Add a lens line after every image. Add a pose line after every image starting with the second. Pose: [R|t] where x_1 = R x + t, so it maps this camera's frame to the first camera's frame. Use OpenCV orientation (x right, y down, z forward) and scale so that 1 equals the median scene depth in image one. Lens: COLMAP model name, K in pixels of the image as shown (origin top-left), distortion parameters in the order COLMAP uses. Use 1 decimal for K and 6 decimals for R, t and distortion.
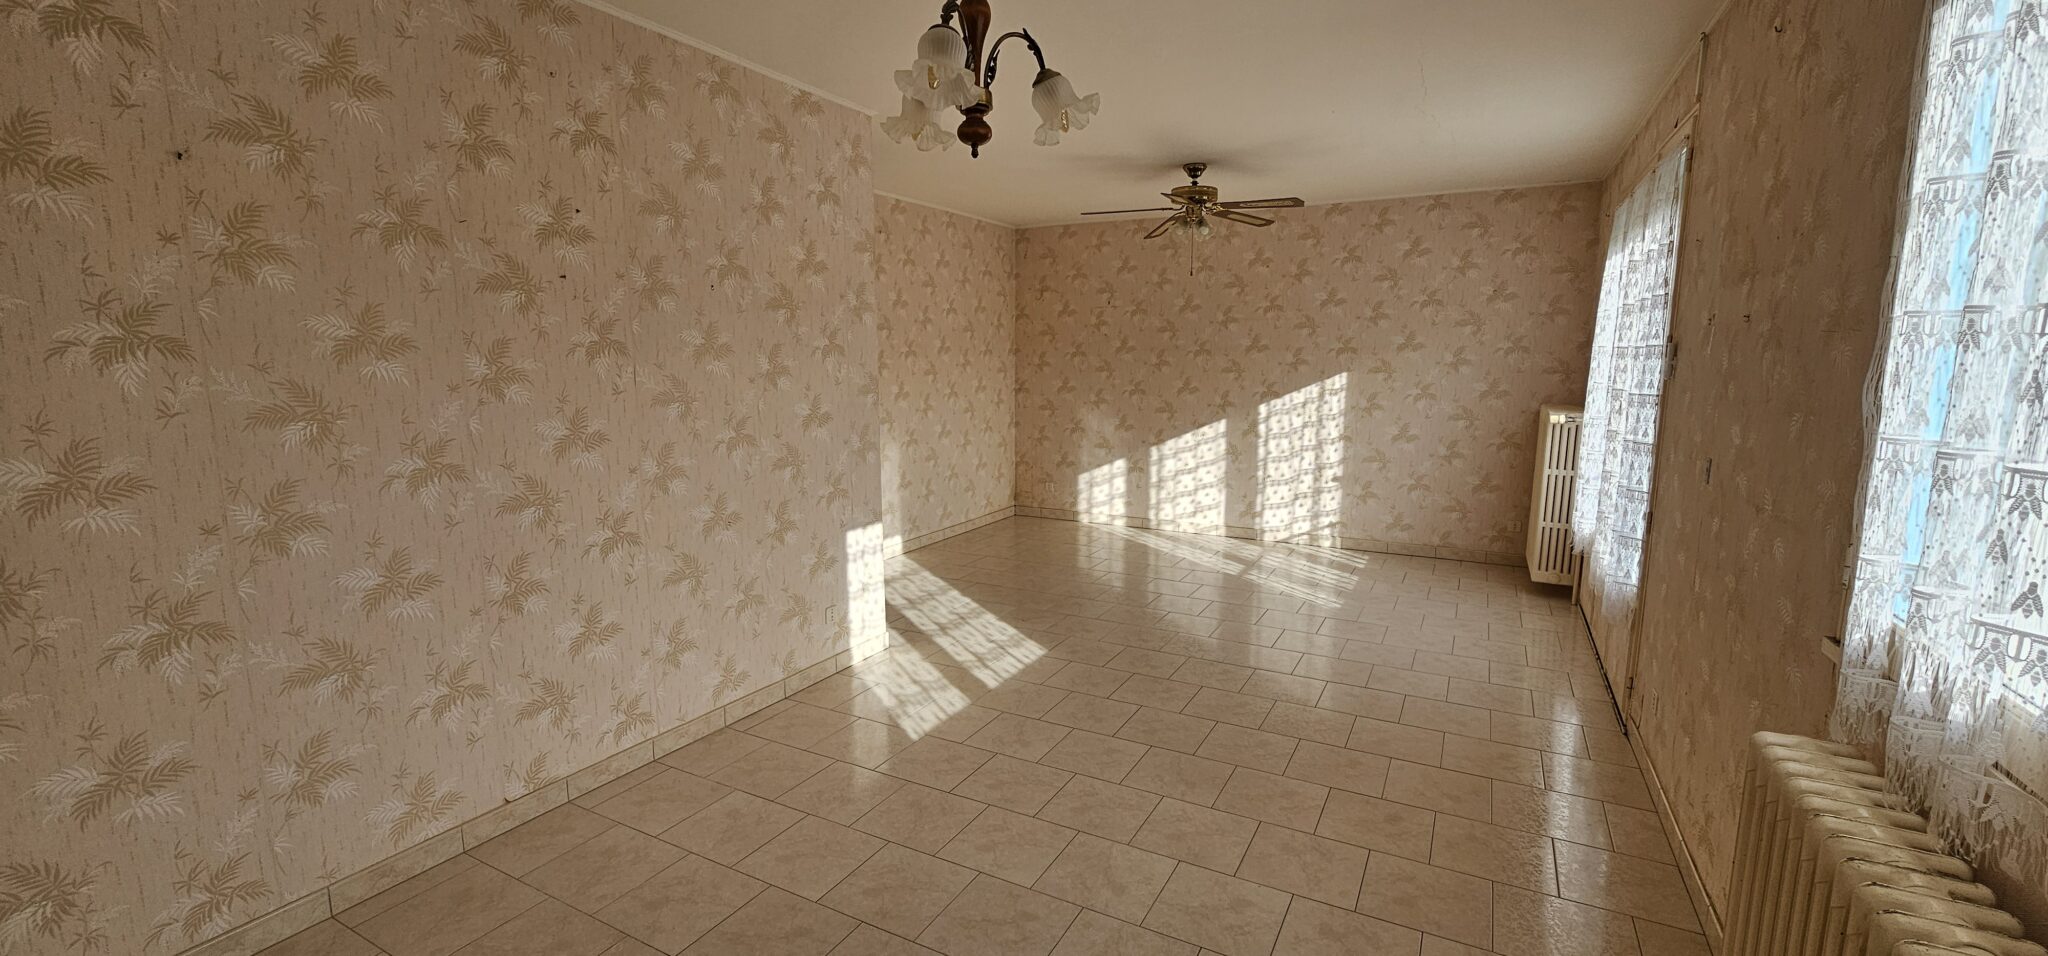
lens RADIAL K [[837.0, 0, 1036.3], [0, 837.0, 474.7], [0, 0, 1]] dist [-0.003271, 0.001099]
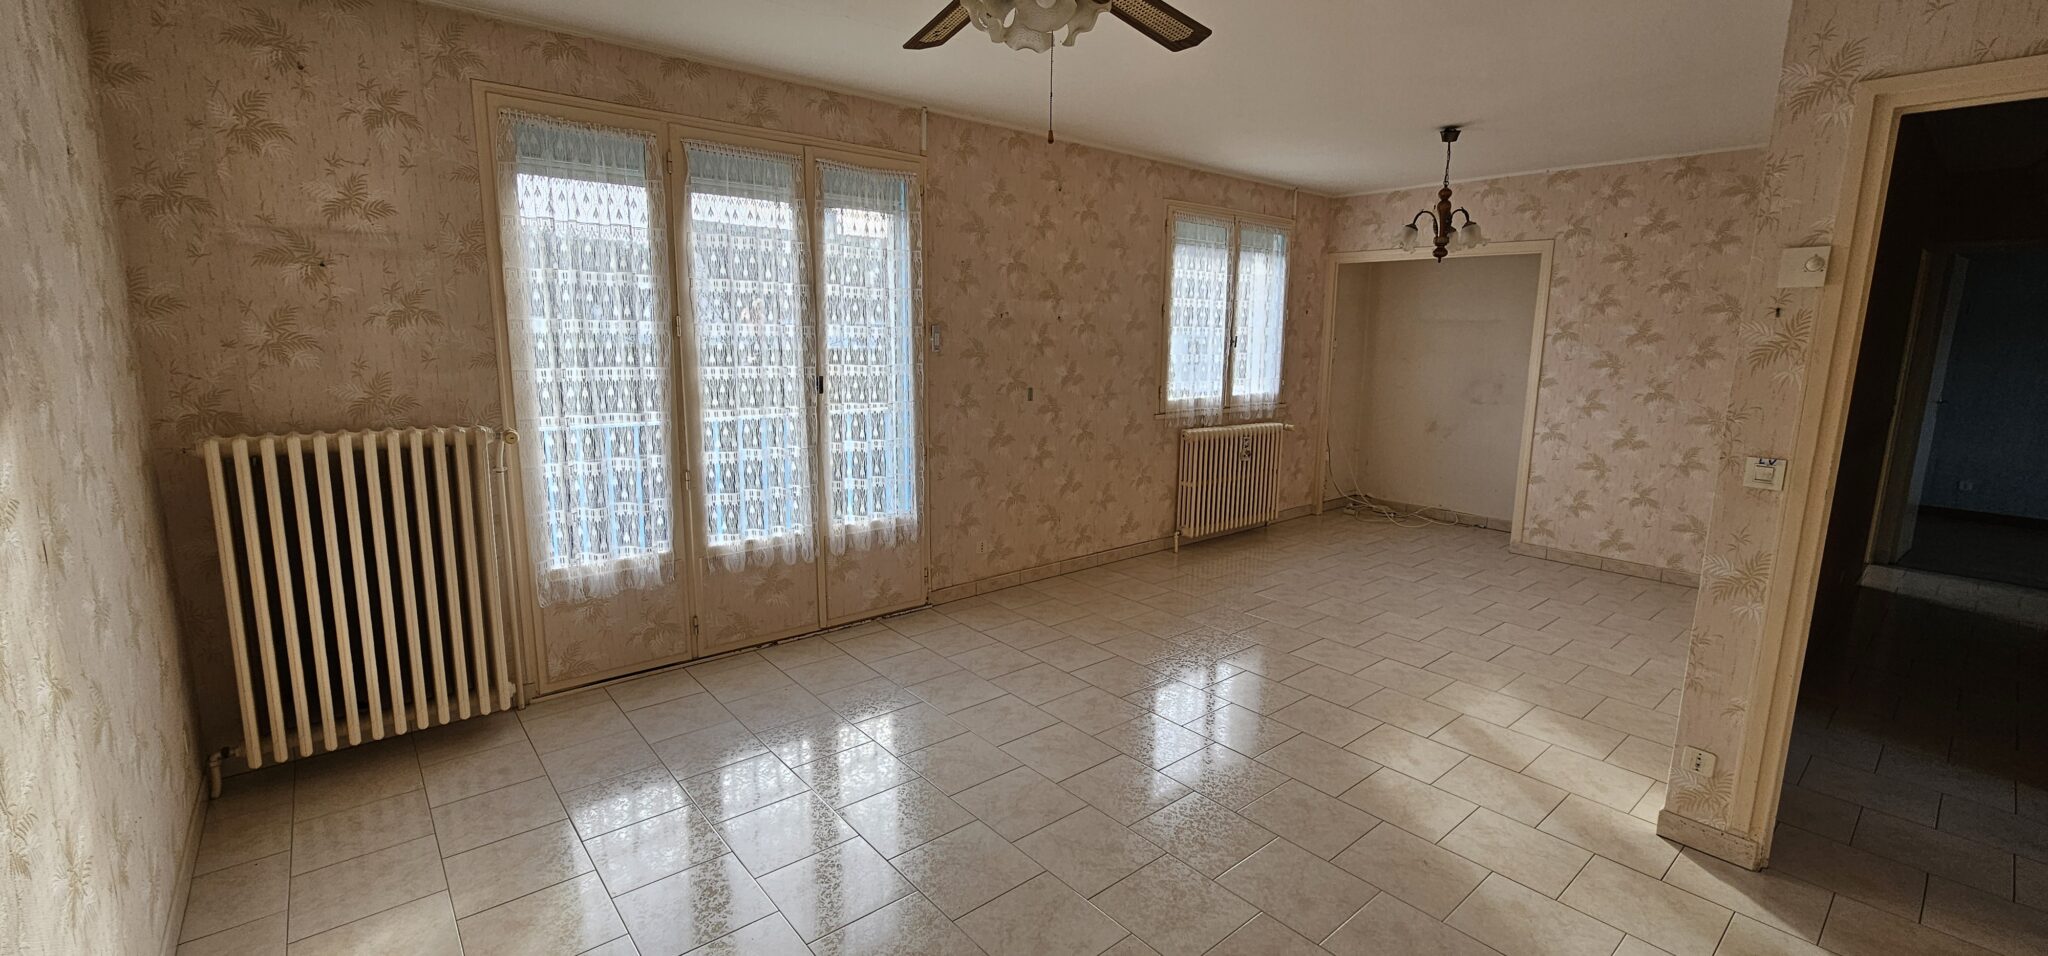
lens RADIAL K [[837.0, 0, 1037.2], [0, 837.0, 470.8], [0, 0, 1]] dist [-0.003271, 0.001099]
pose [[-0.931275, -0.074762, 0.356563, 0.045010], [0.037269, 0.954033, 0.297374, -0.237658], [-0.362405, 0.290226, -0.885681, 1.592946]]
